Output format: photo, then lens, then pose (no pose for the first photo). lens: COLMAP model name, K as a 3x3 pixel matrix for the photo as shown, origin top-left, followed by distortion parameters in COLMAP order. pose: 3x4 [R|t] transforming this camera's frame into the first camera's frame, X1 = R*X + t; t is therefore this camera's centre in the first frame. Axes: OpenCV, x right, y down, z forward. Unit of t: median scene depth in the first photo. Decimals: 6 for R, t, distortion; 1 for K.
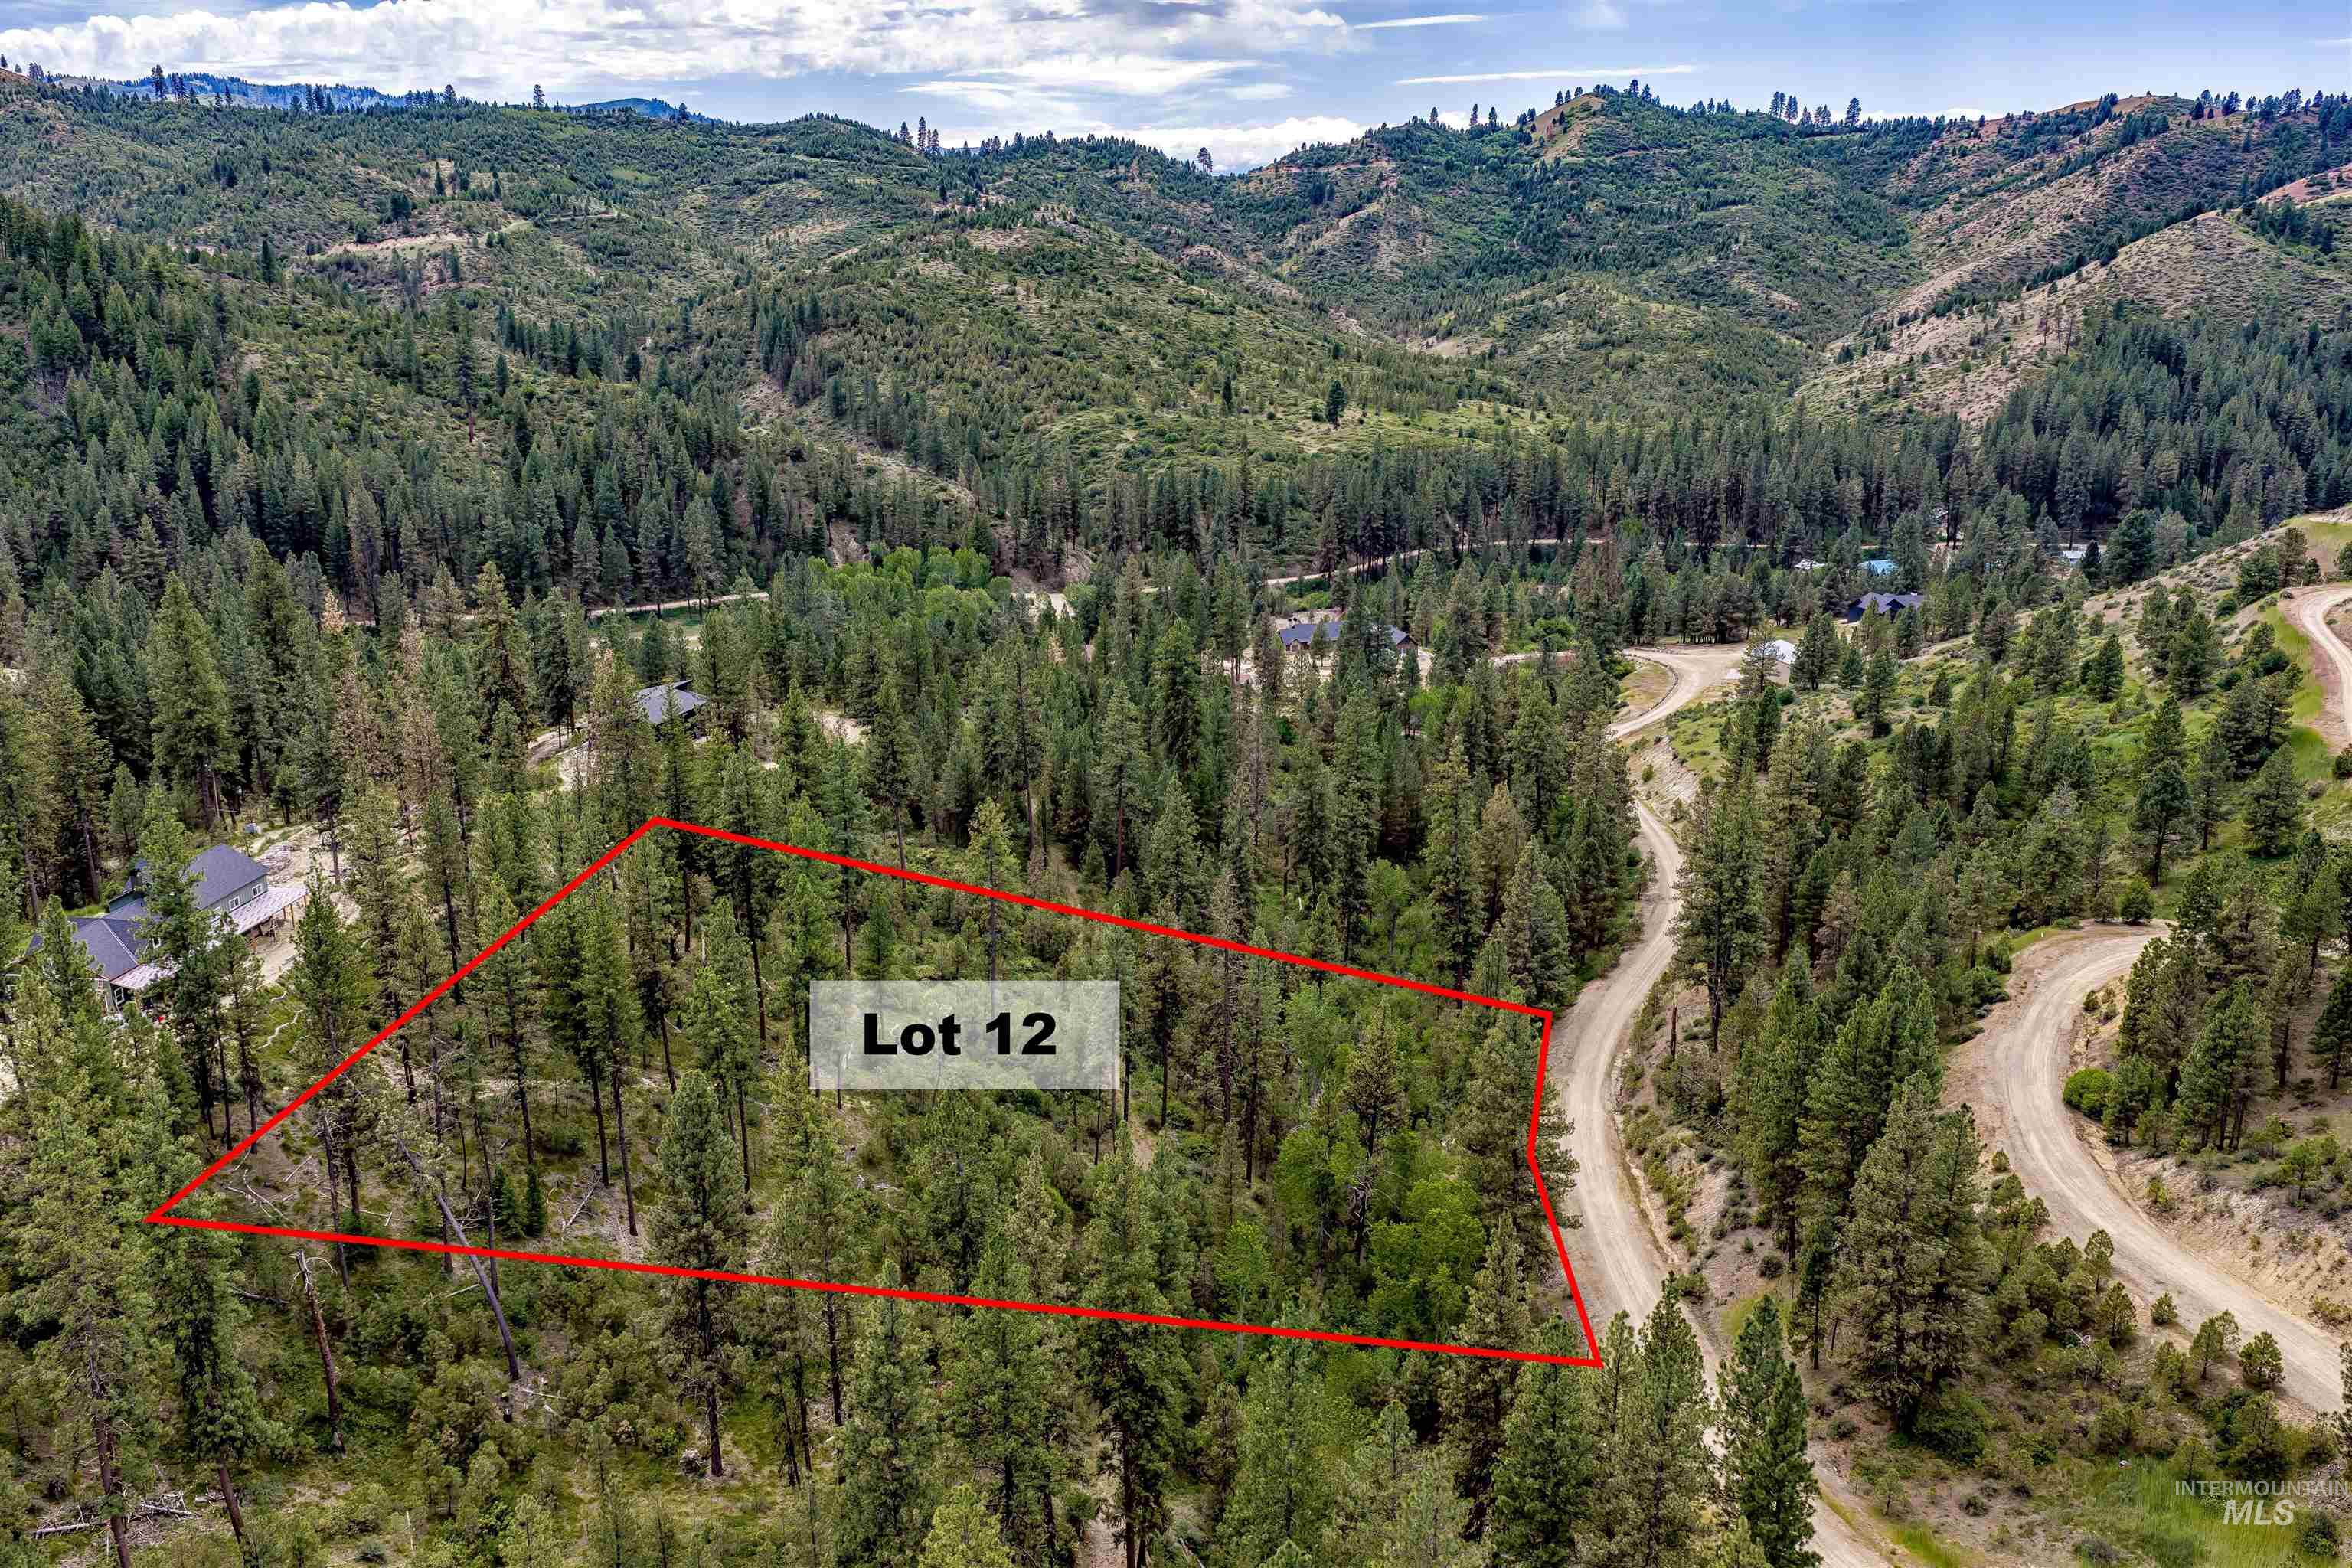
lens RADIAL K [[1942.3, 0, 1176.0], [0, 1942.3, 784.0], [0, 0, 1]] dist [0.008029, -0.016891]
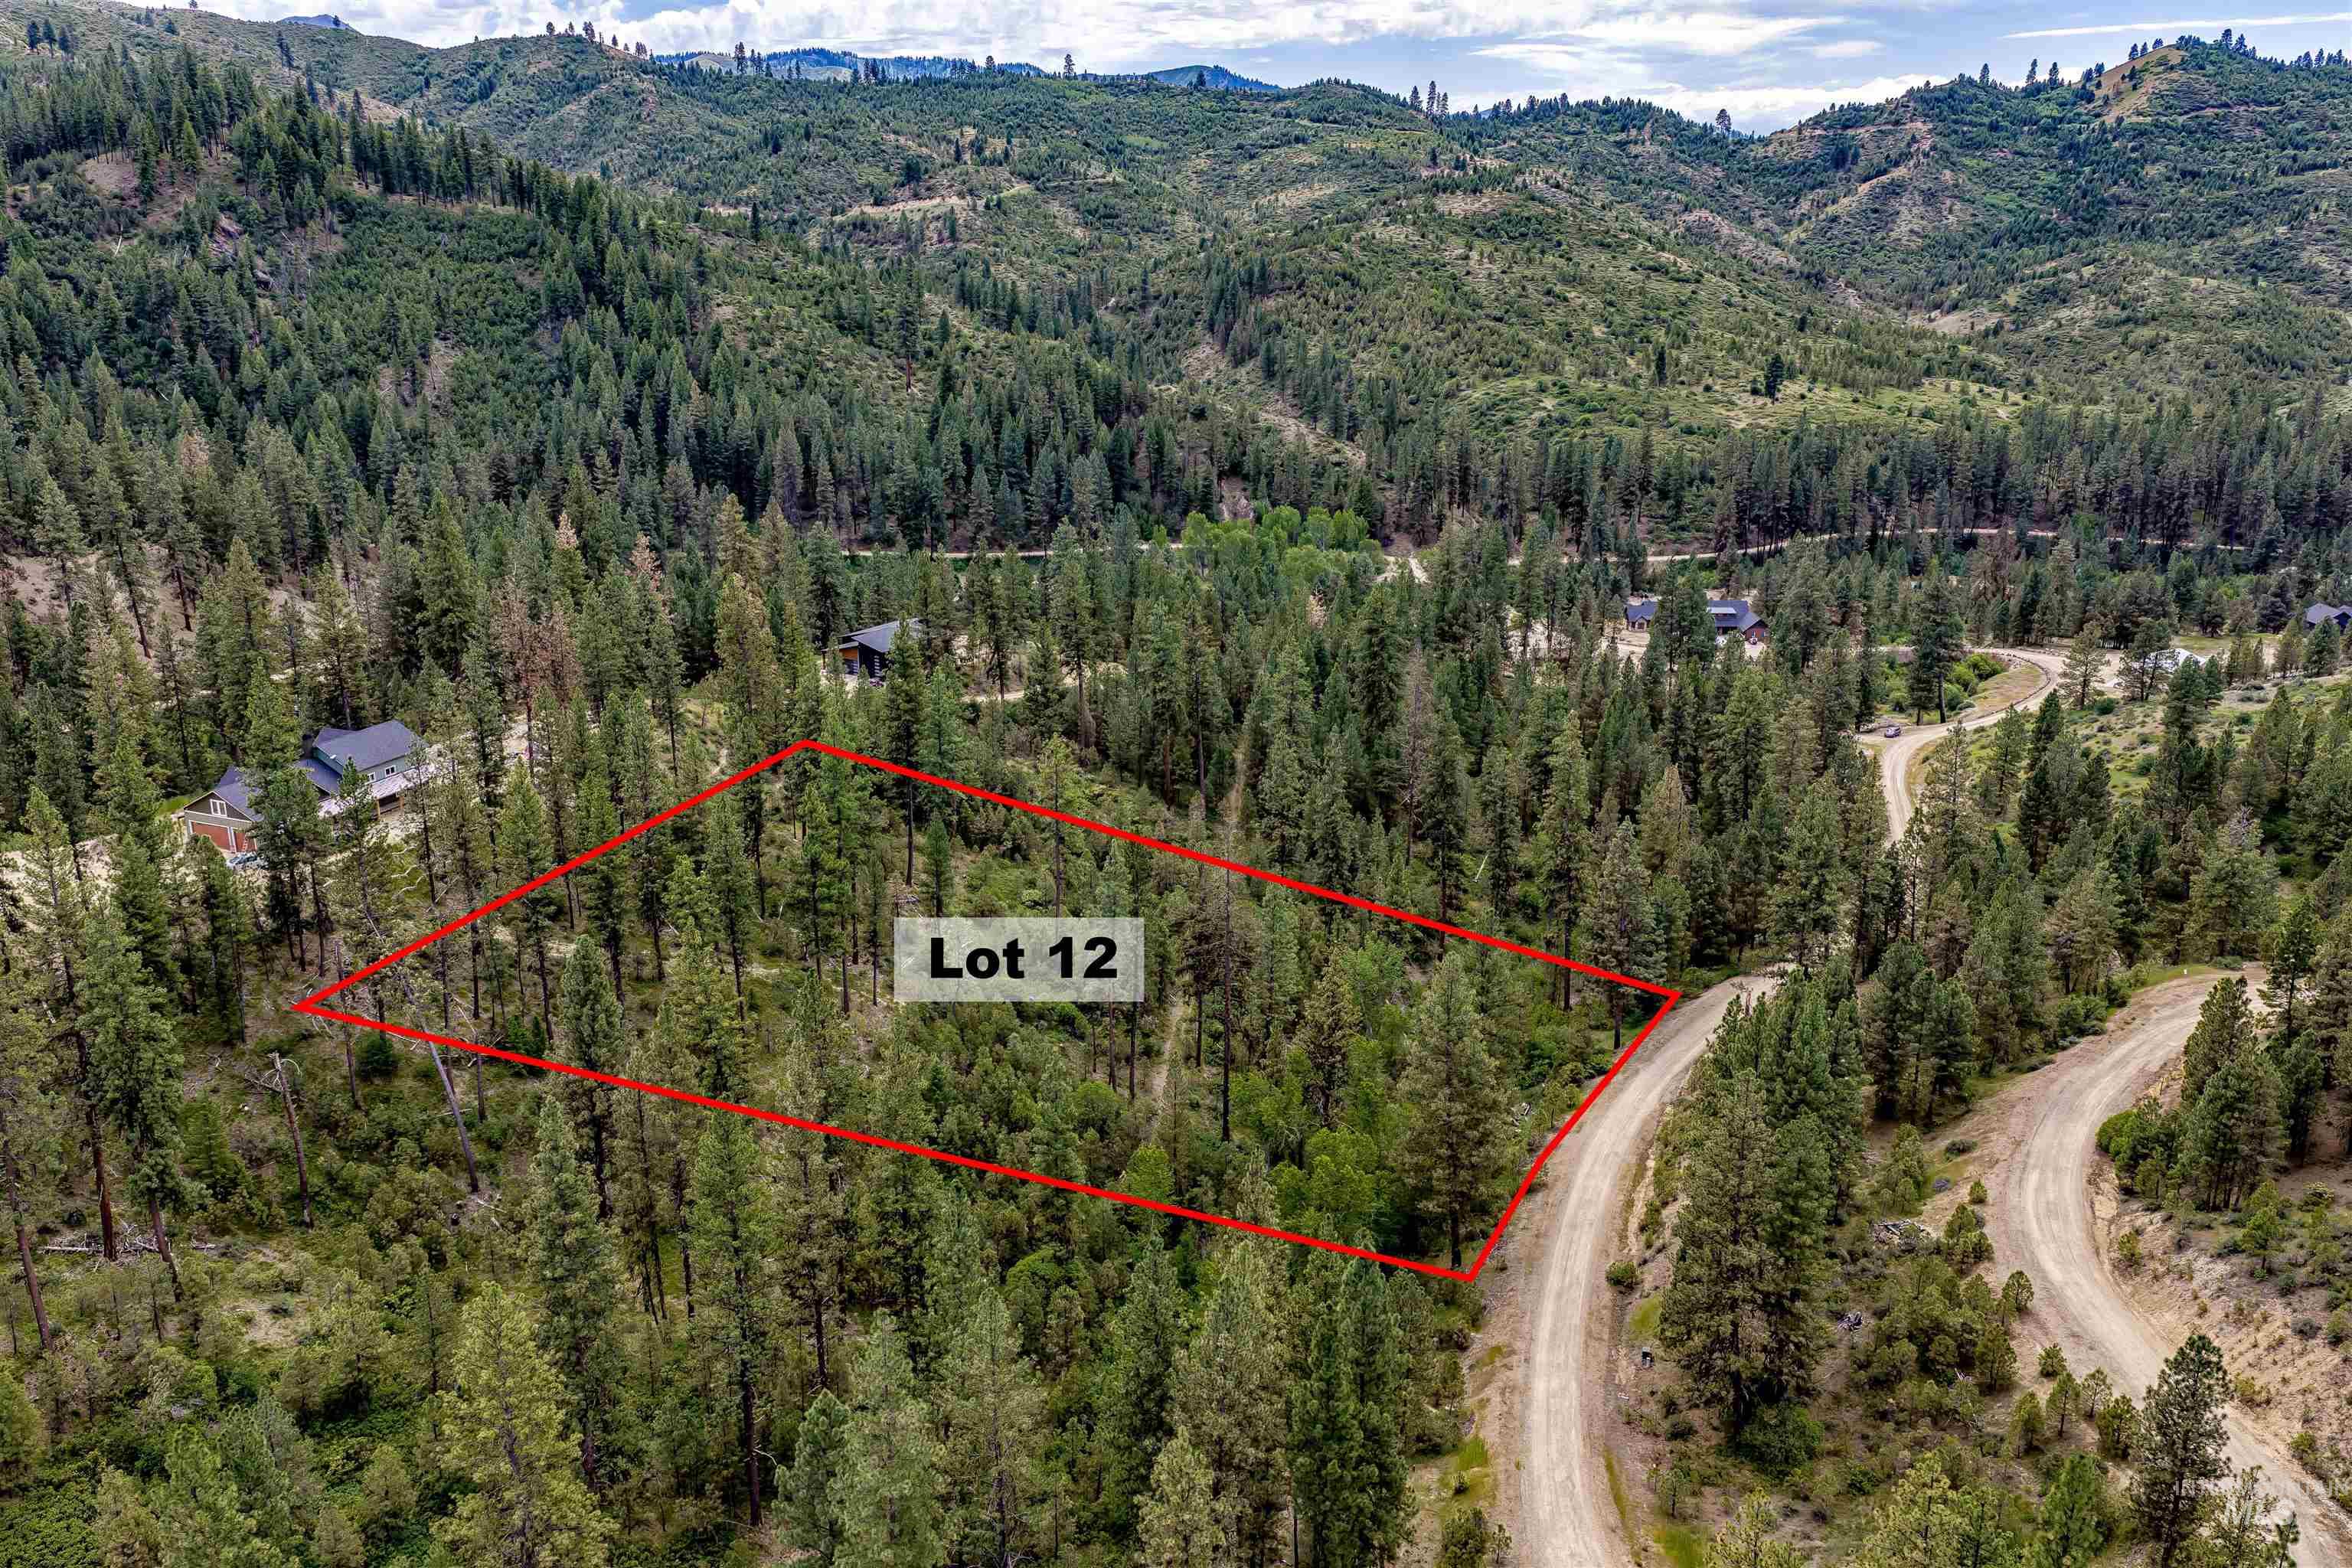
lens RADIAL K [[1942.2, 0, 1176.0], [0, 1942.2, 784.0], [0, 0, 1]] dist [0.000863, -0.002546]
pose [[0.963052, 0.080549, -0.256988, 0.048807], [-0.076204, 0.996731, 0.026839, 0.000353], [0.258310, -0.006264, 0.966042, -0.000624]]
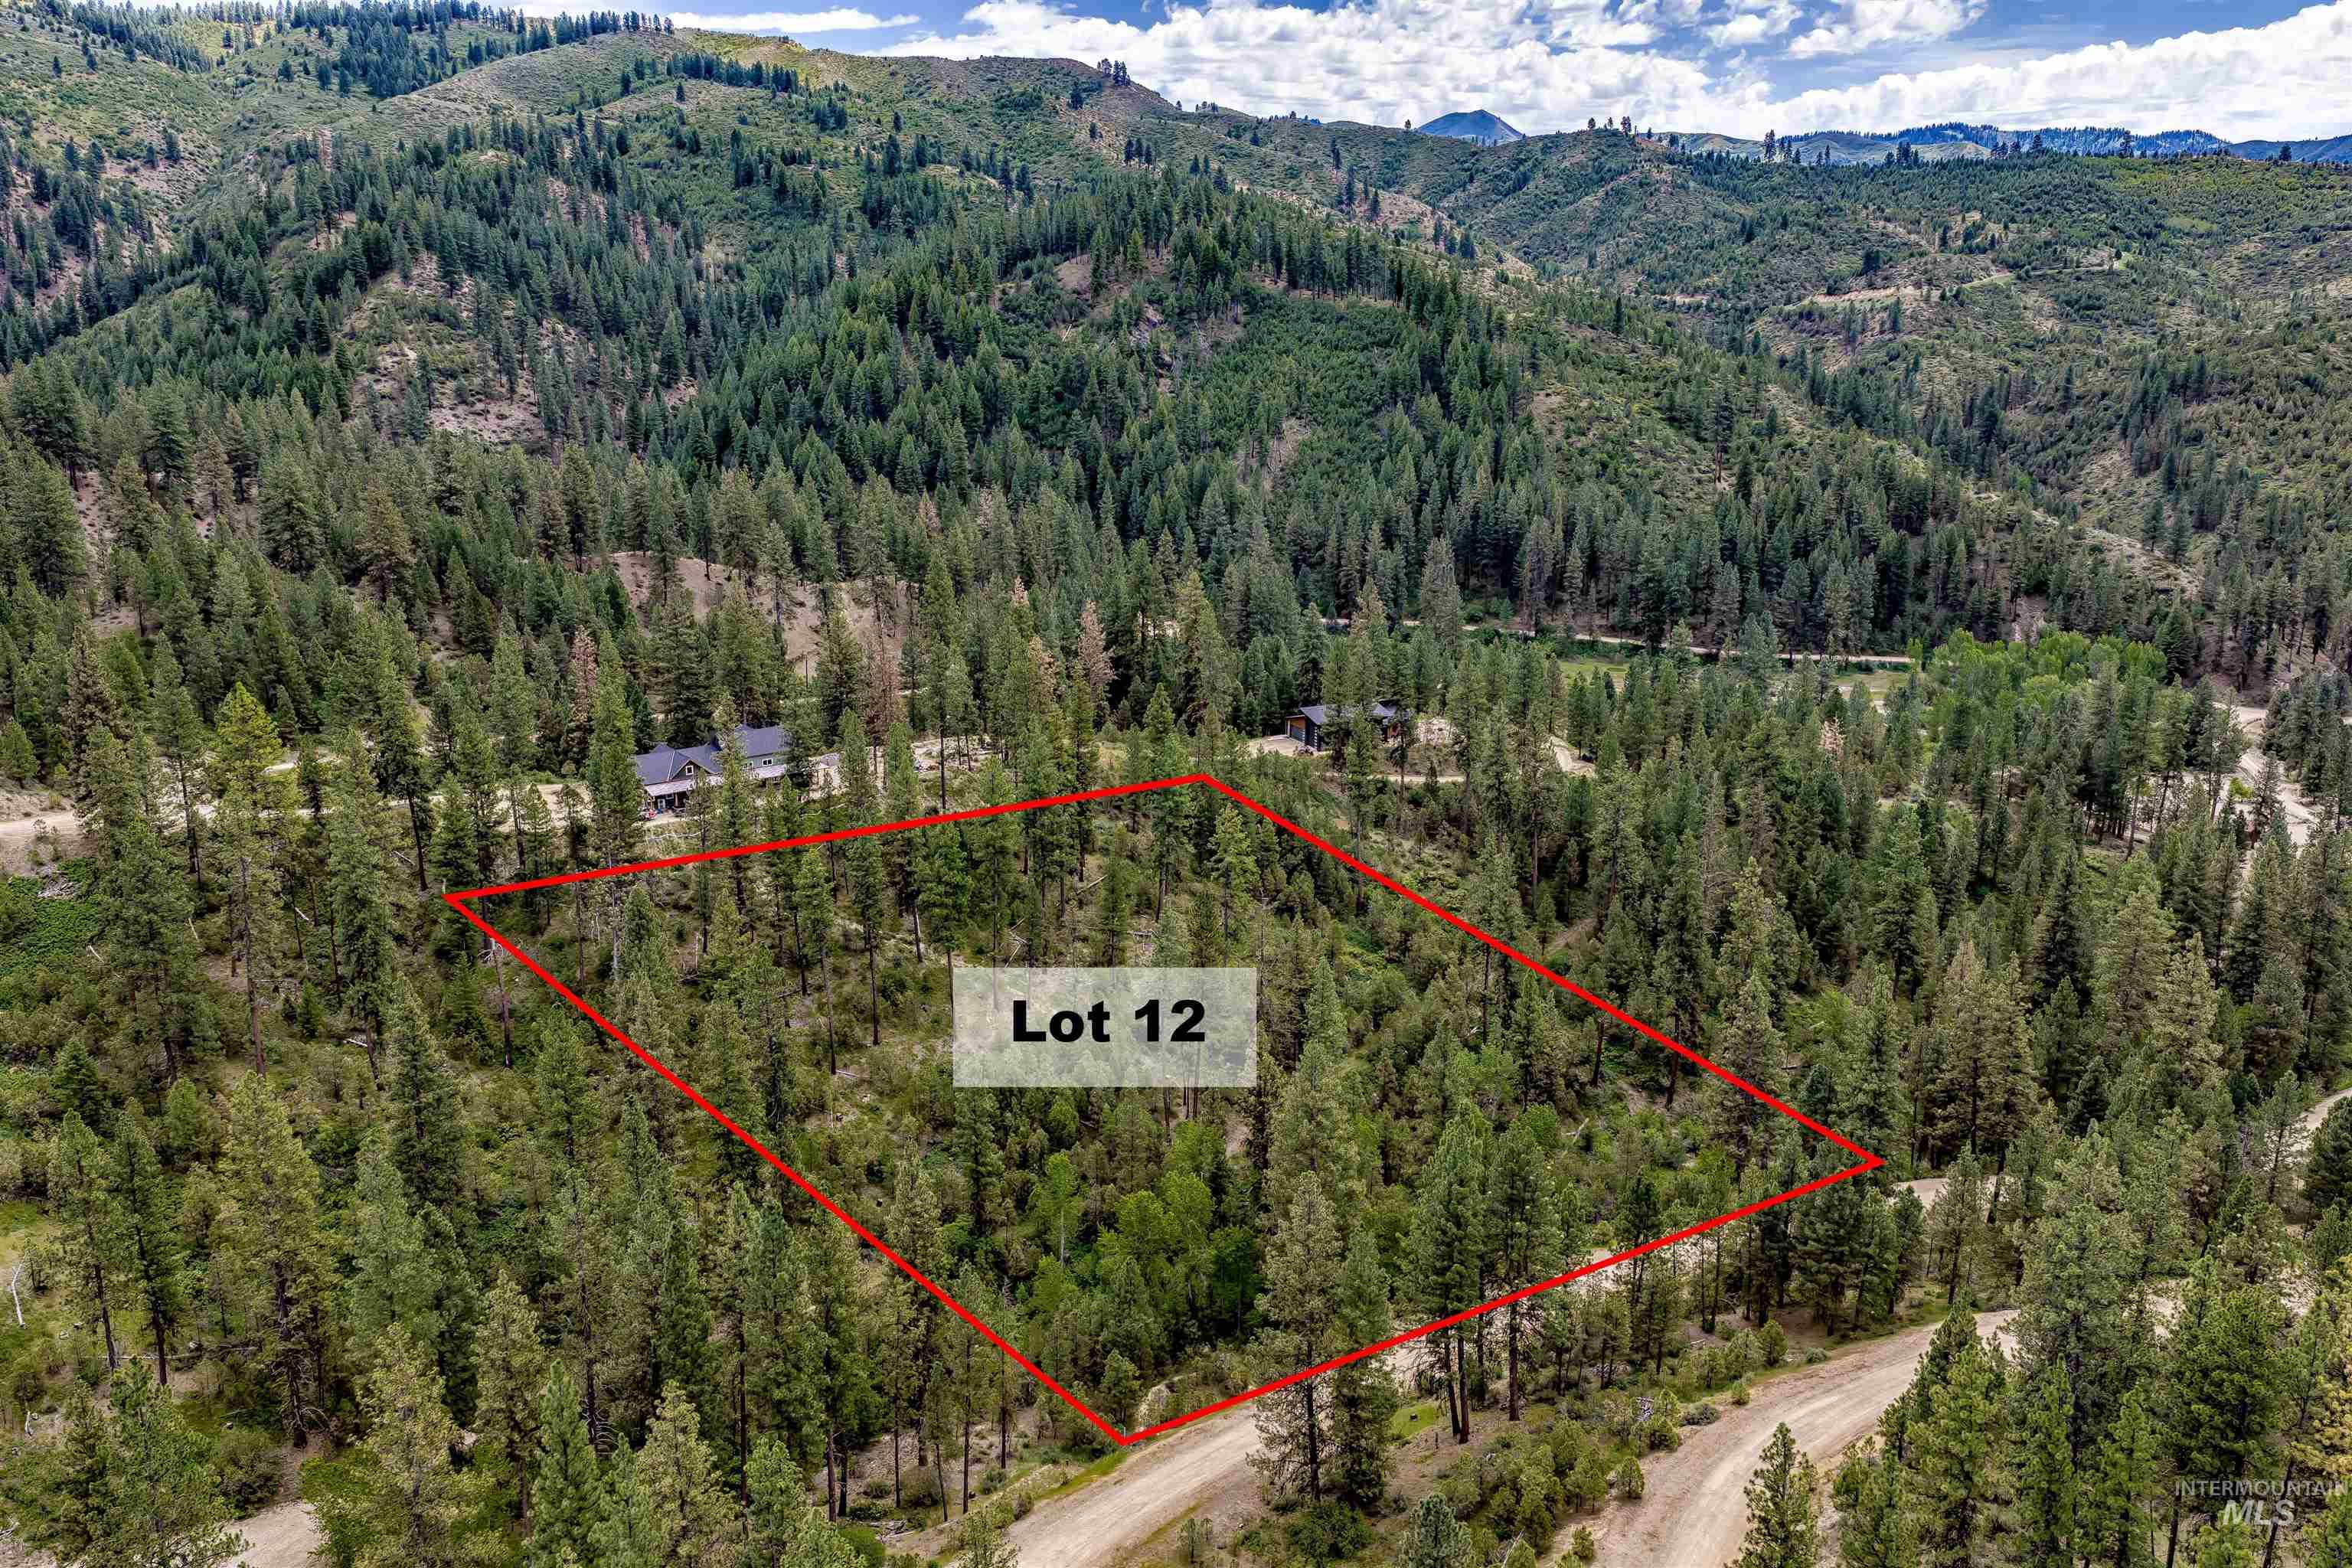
lens RADIAL K [[1942.3, 0, 1176.0], [0, 1942.3, 784.0], [0, 0, 1]] dist [0.008029, -0.016891]
pose [[0.687672, 0.186146, -0.701752, 0.144703], [-0.200085, 0.977733, 0.063282, -0.014584], [0.697906, 0.096893, 0.709605, 0.027131]]
